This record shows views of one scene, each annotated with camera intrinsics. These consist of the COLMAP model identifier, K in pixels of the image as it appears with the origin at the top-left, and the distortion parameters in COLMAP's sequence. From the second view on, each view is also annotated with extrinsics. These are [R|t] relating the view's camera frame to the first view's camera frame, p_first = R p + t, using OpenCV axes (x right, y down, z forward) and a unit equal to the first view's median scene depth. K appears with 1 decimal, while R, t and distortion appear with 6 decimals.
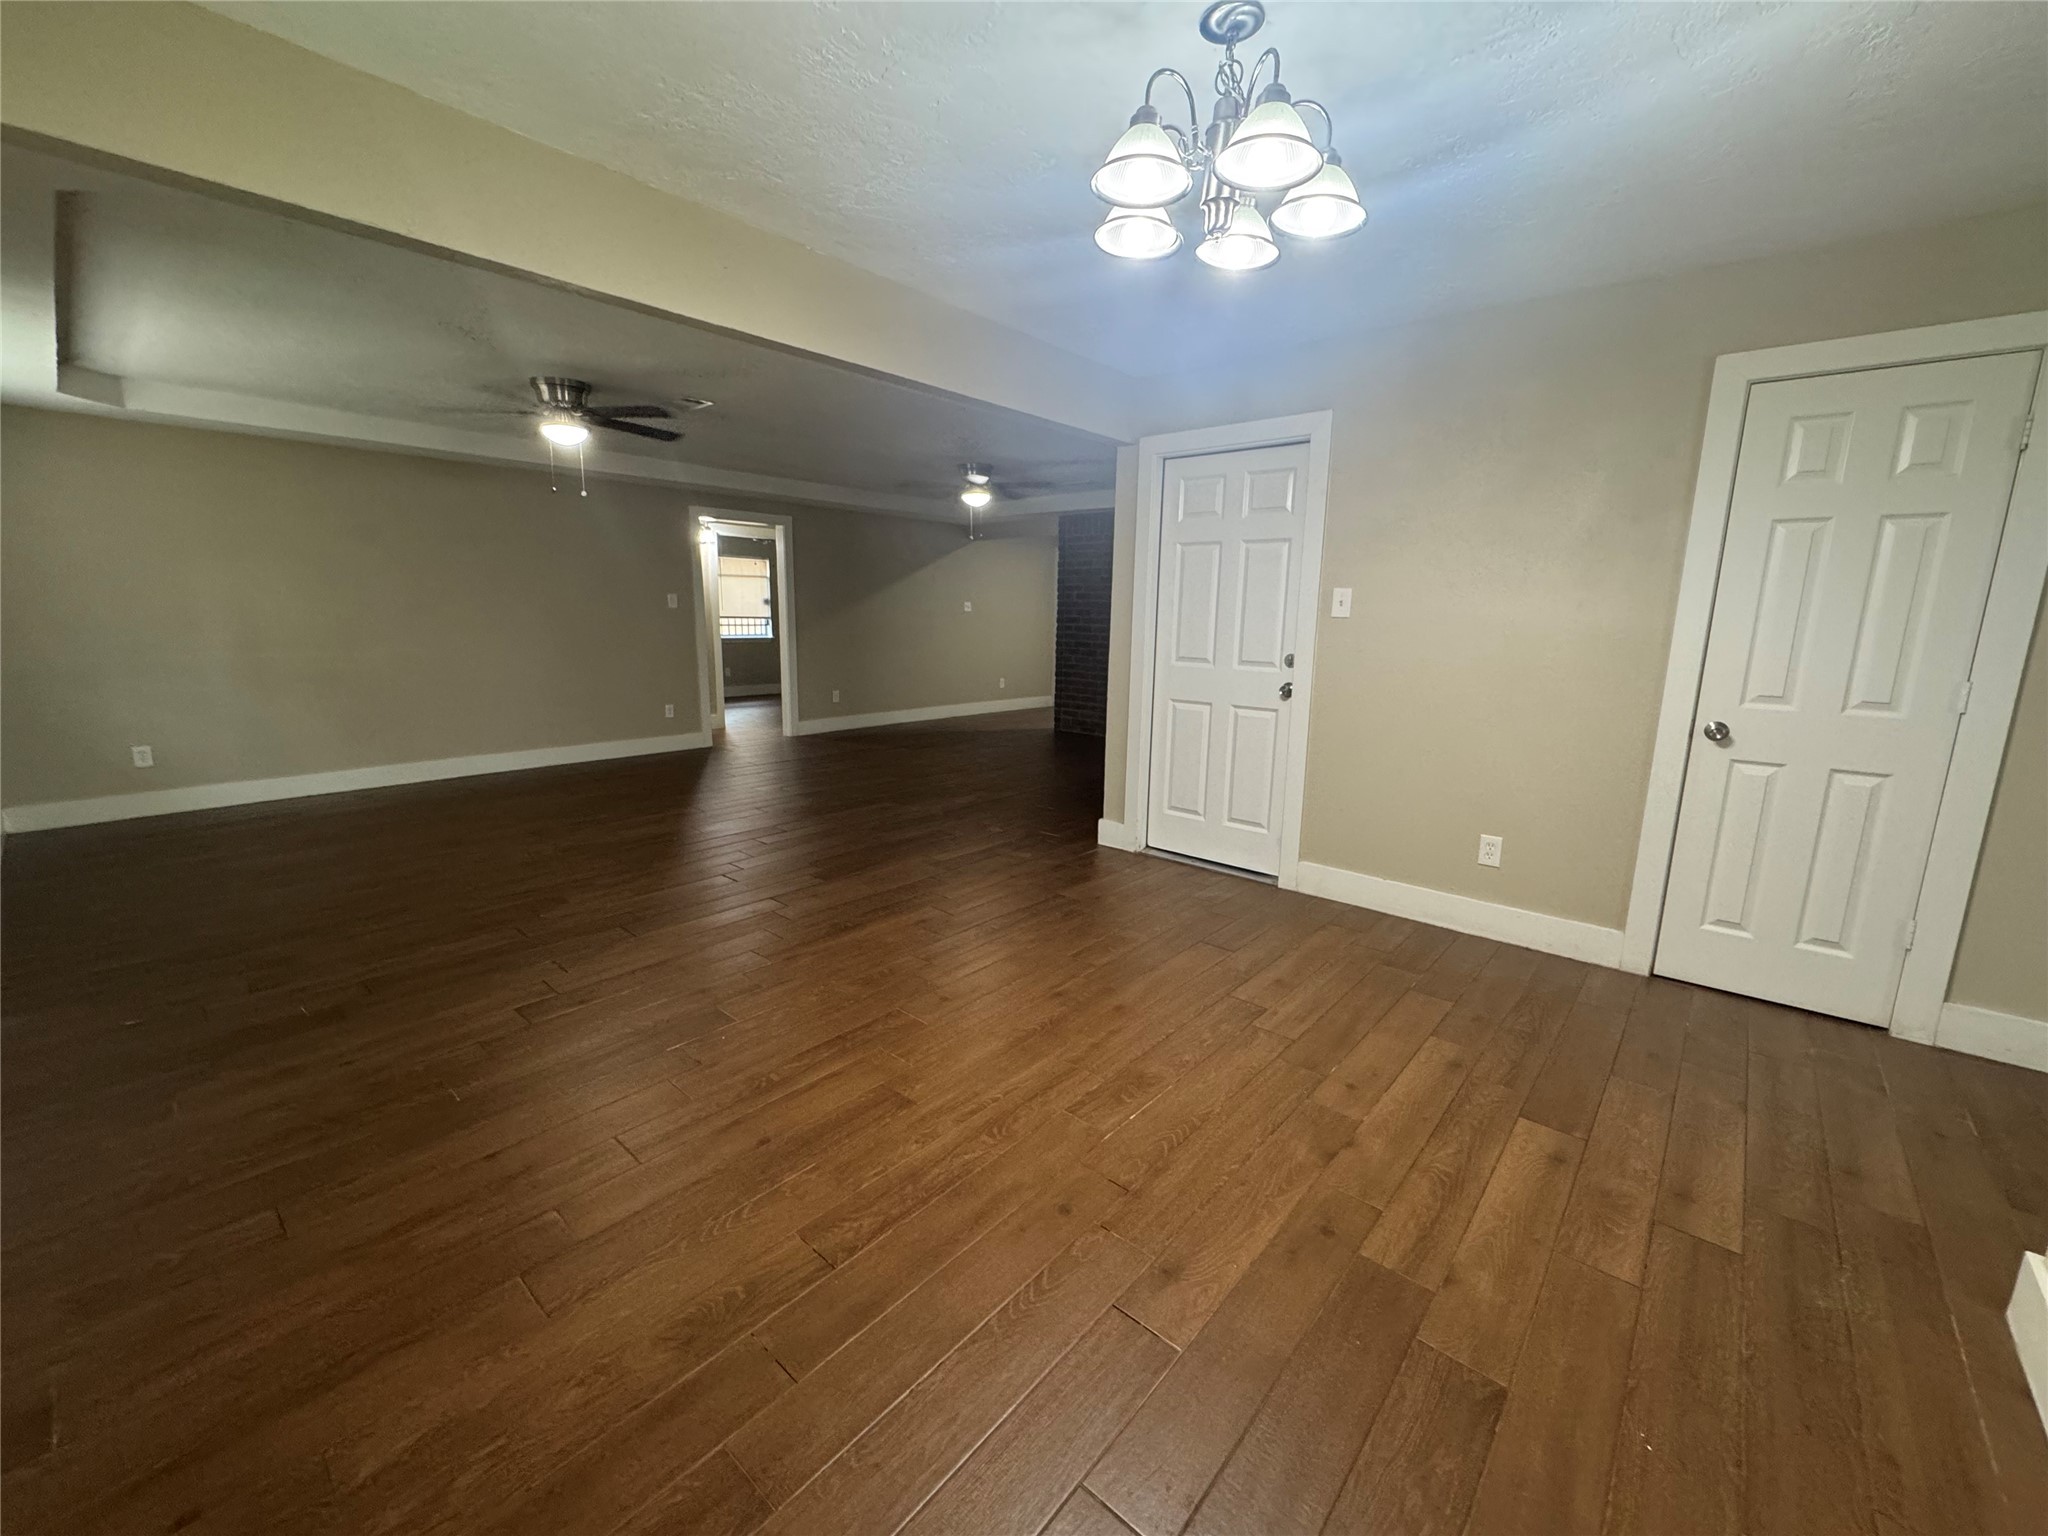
lens RADIAL K [[820.3, 0, 1021.1], [0, 820.3, 765.0], [0, 0, 1]] dist [-0.005052, 0.000603]
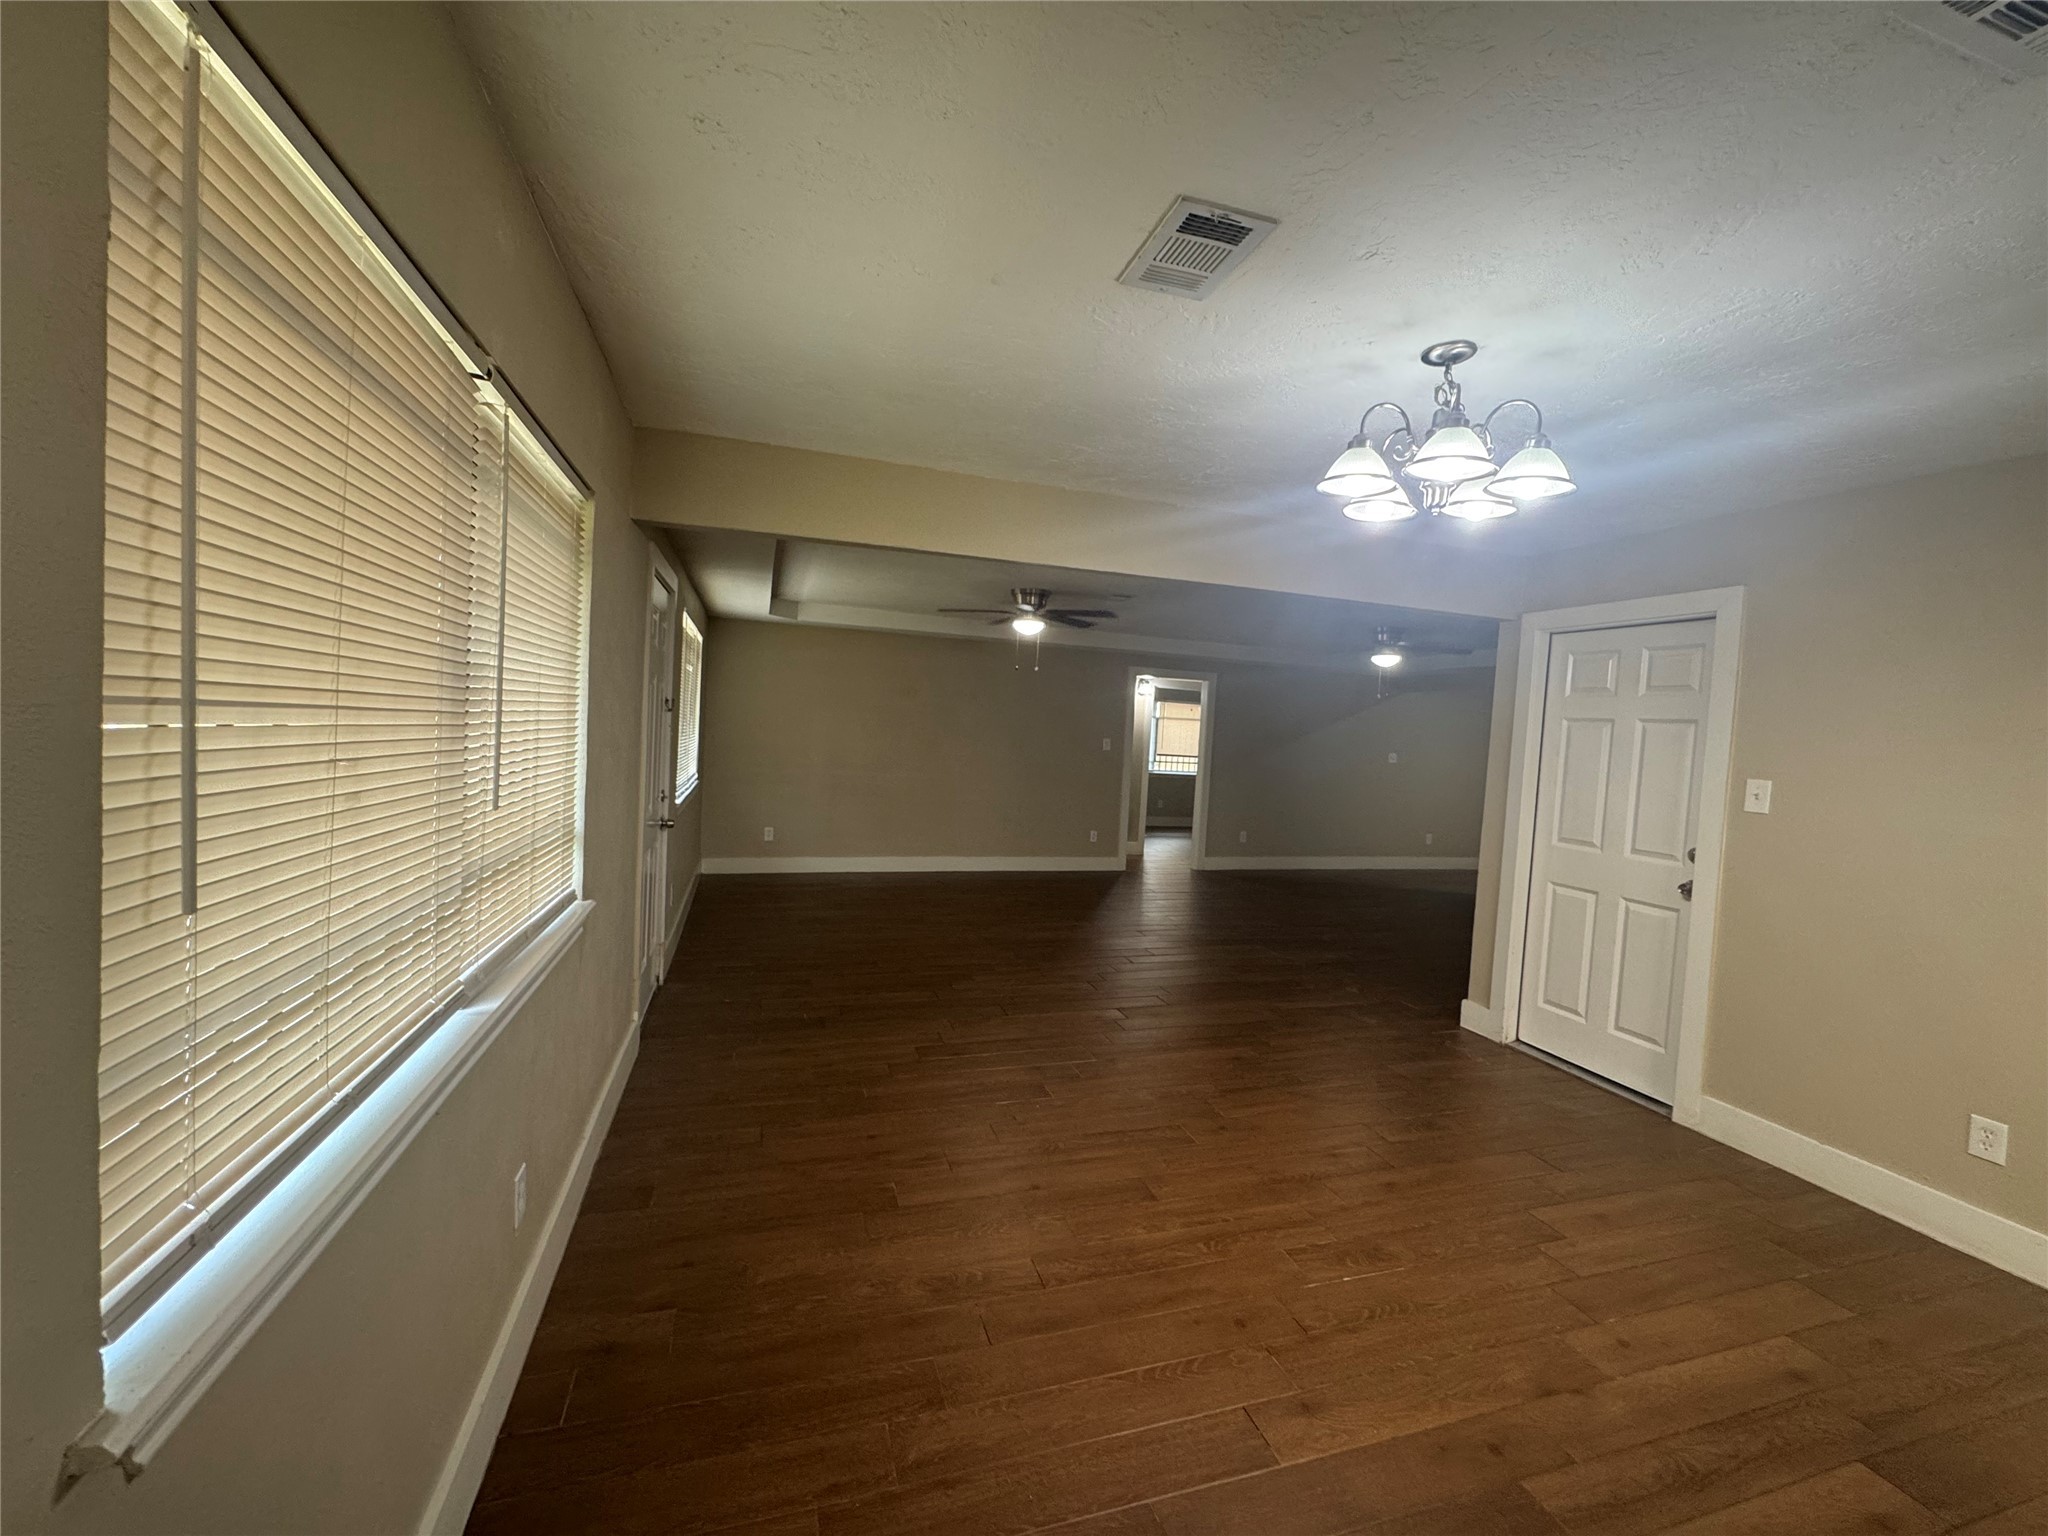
lens RADIAL K [[820.3, 0, 1021.1], [0, 820.3, 765.0], [0, 0, 1]] dist [-0.005052, 0.000603]
pose [[0.853011, 0.053015, -0.519193, 0.185207], [-0.134175, 0.983665, -0.120001, -0.024066], [0.504350, 0.172025, 0.846191, -0.136237]]
